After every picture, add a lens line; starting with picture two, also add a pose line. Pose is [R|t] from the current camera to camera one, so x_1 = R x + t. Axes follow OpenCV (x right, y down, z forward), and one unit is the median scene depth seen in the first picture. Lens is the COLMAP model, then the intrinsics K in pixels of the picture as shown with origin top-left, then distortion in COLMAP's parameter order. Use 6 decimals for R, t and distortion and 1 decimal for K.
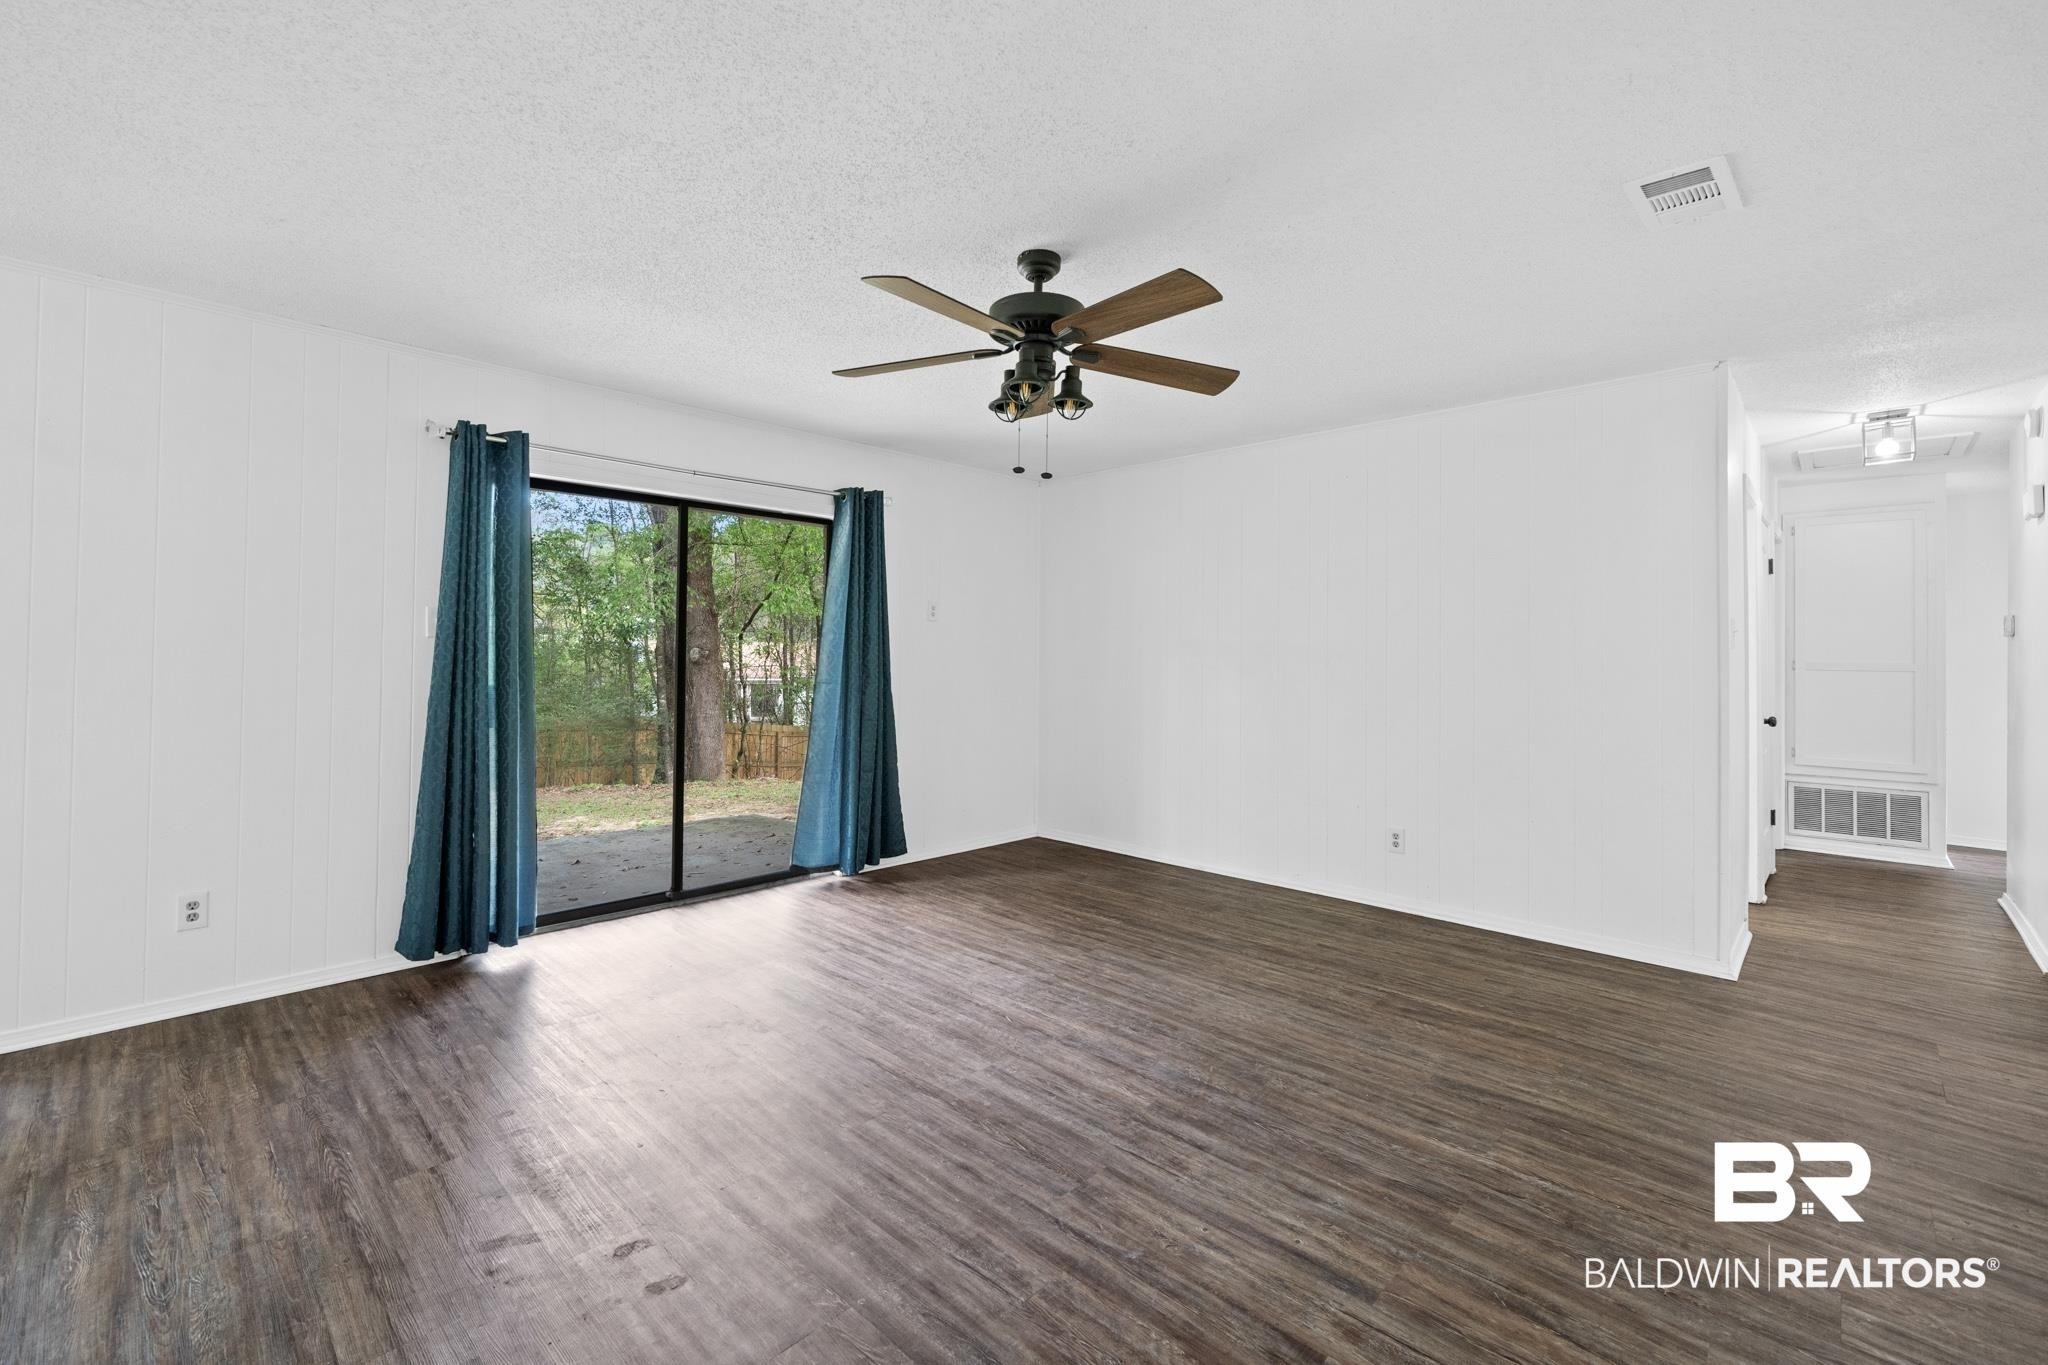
lens RADIAL K [[854.4, 0, 1009.7], [0, 854.4, 695.0], [0, 0, 1]] dist [0.001015, 0.000197]
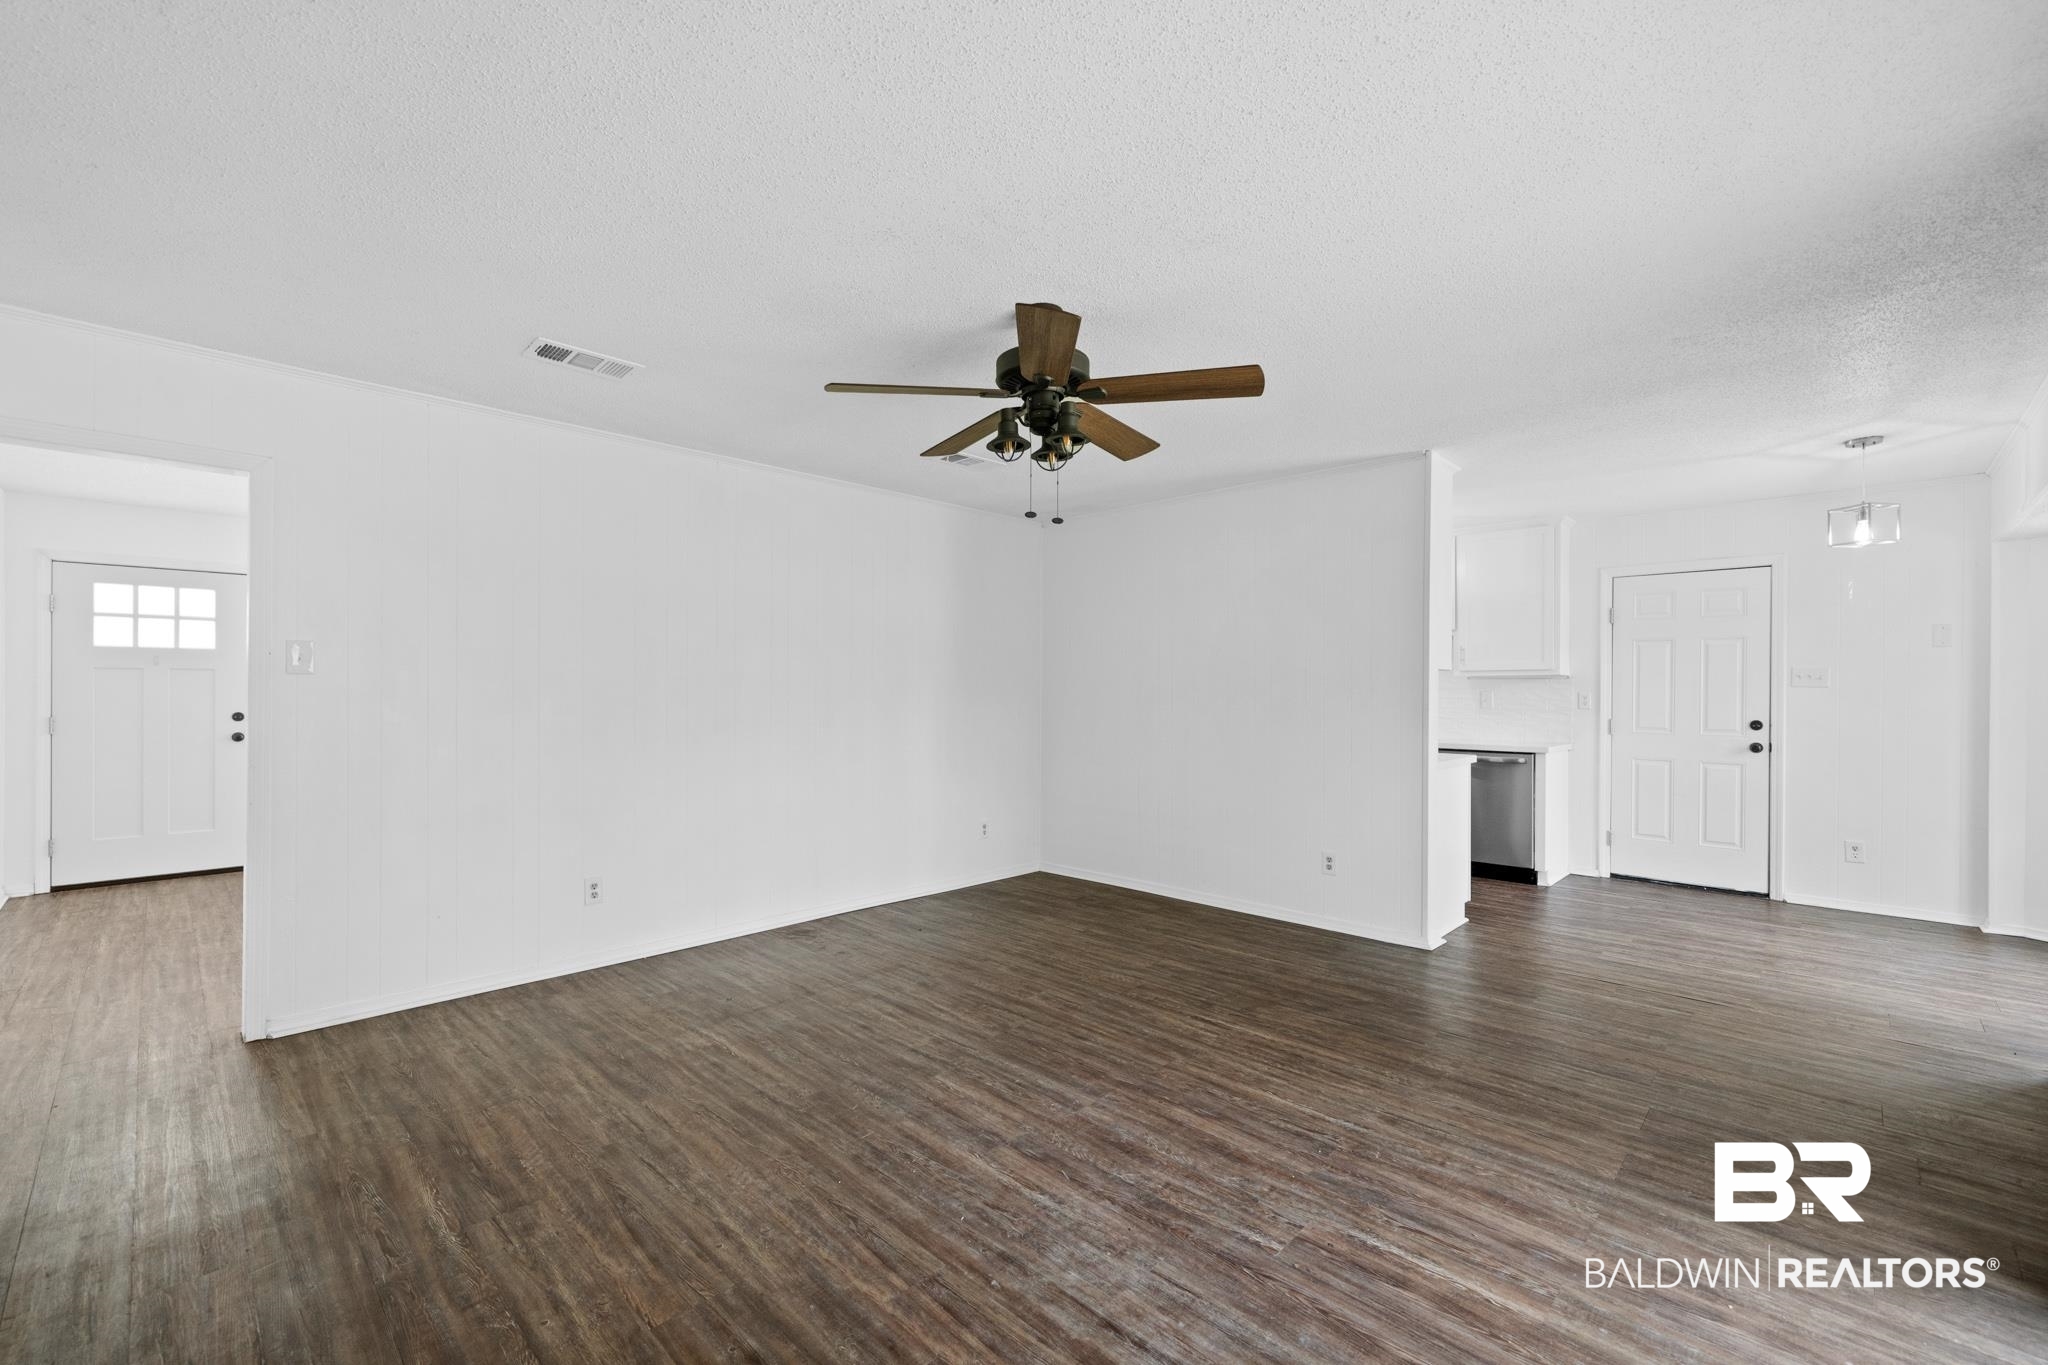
lens RADIAL K [[854.4, 0, 1009.7], [0, 854.4, 695.0], [0, 0, 1]] dist [0.001015, 0.000197]
pose [[-0.999870, -0.007957, 0.014043, 0.039107], [-0.007228, 0.998661, 0.051216, -0.080628], [-0.014432, 0.051108, -0.998589, 1.678556]]
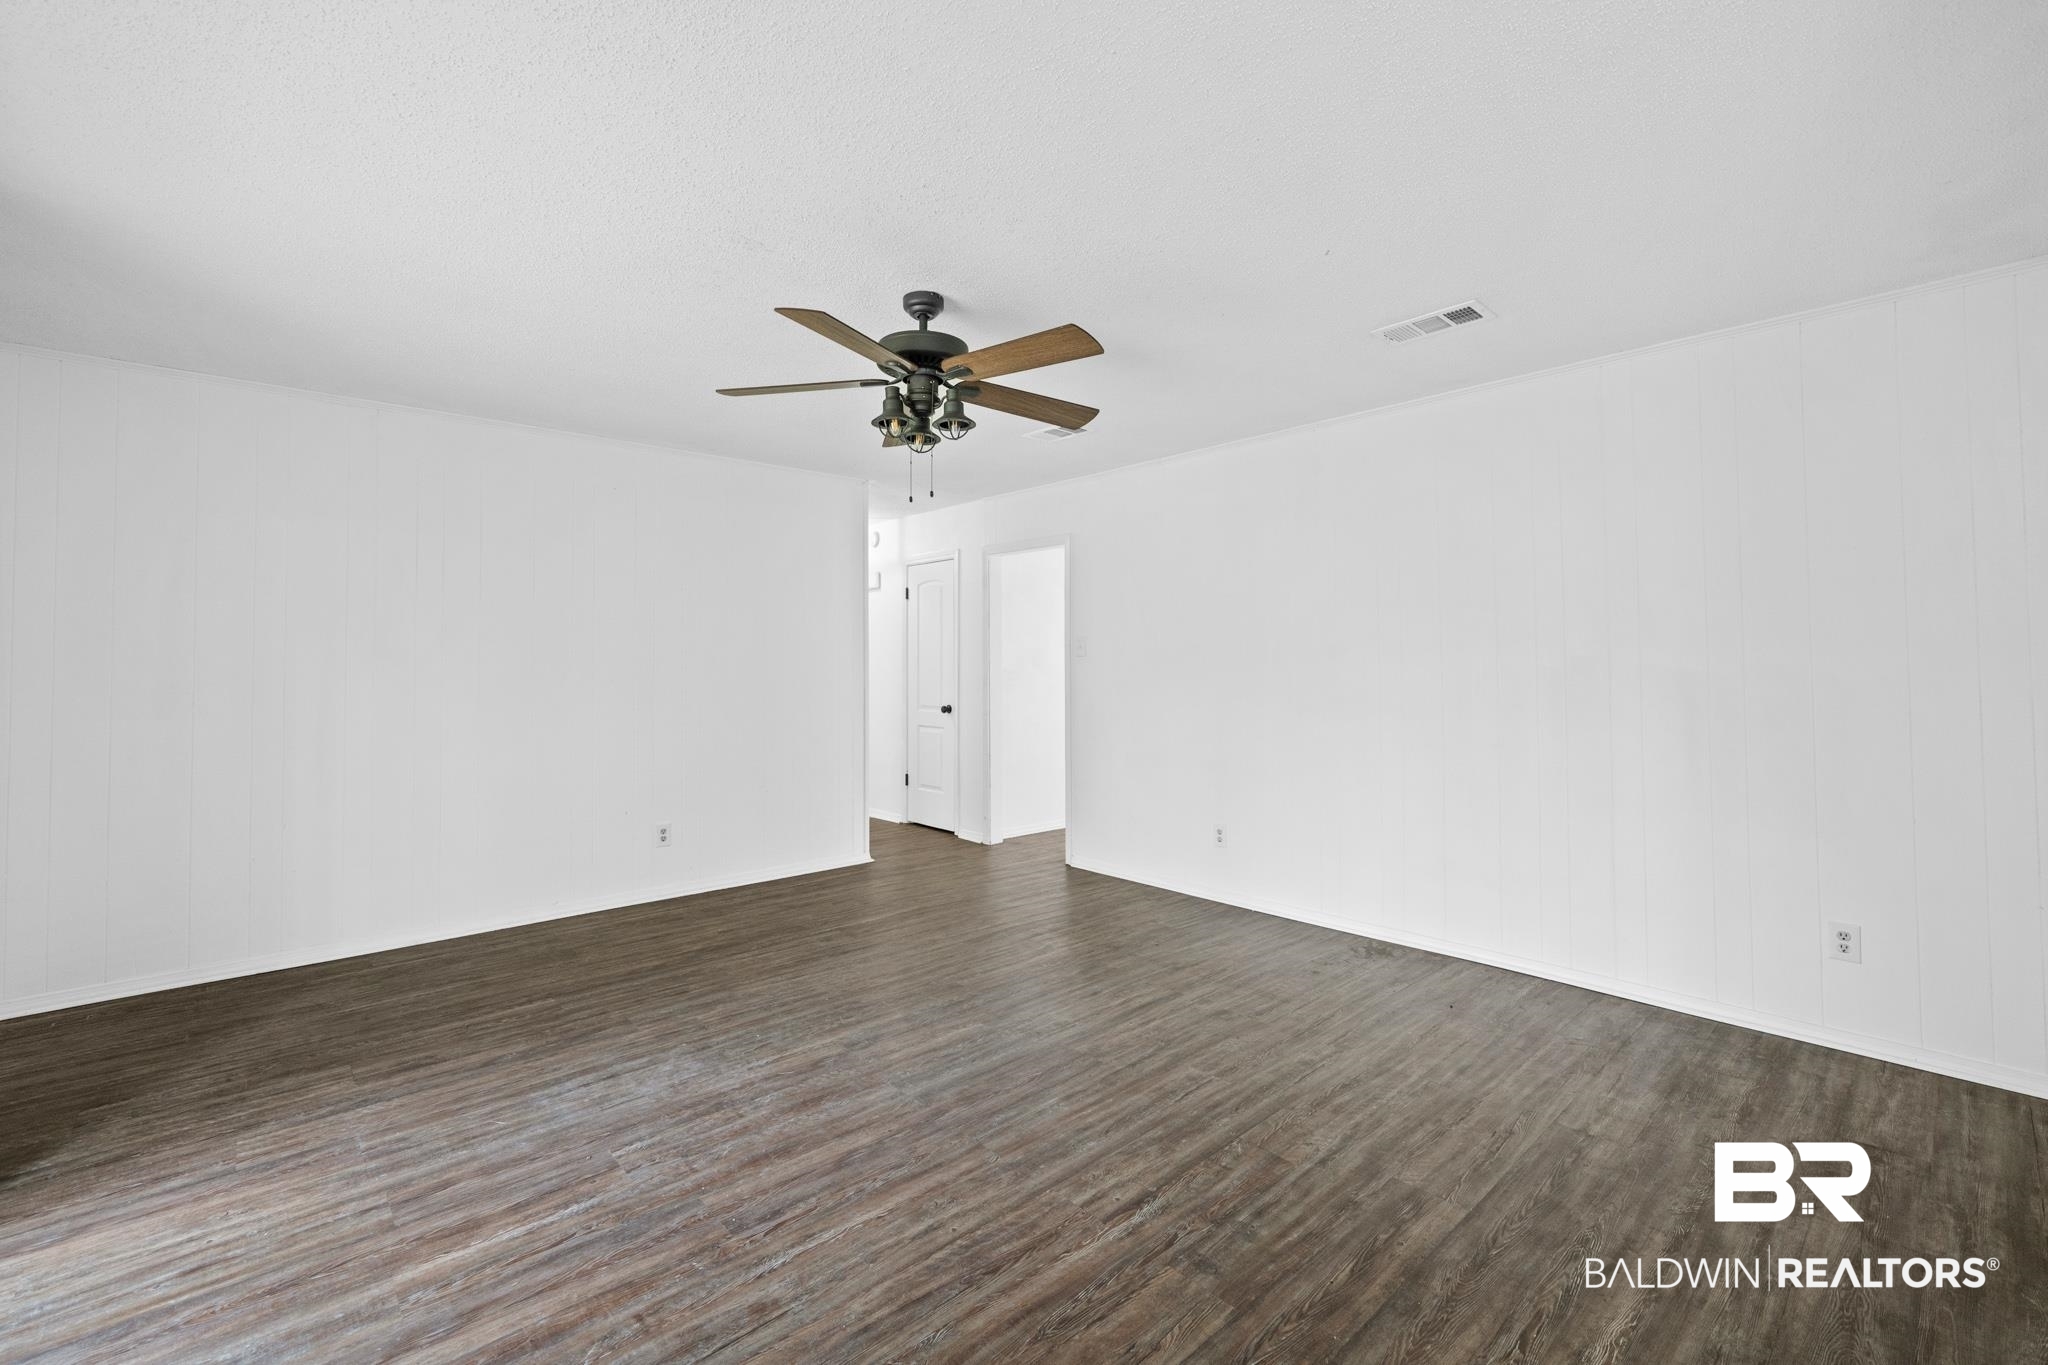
lens RADIAL K [[854.4, 0, 1009.7], [0, 854.4, 695.0], [0, 0, 1]] dist [0.001015, 0.000197]
pose [[0.074340, -0.039679, 0.996443, -0.832710], [0.050730, 0.998065, 0.035959, -0.035181], [-0.995942, 0.047877, 0.076209, 0.658943]]
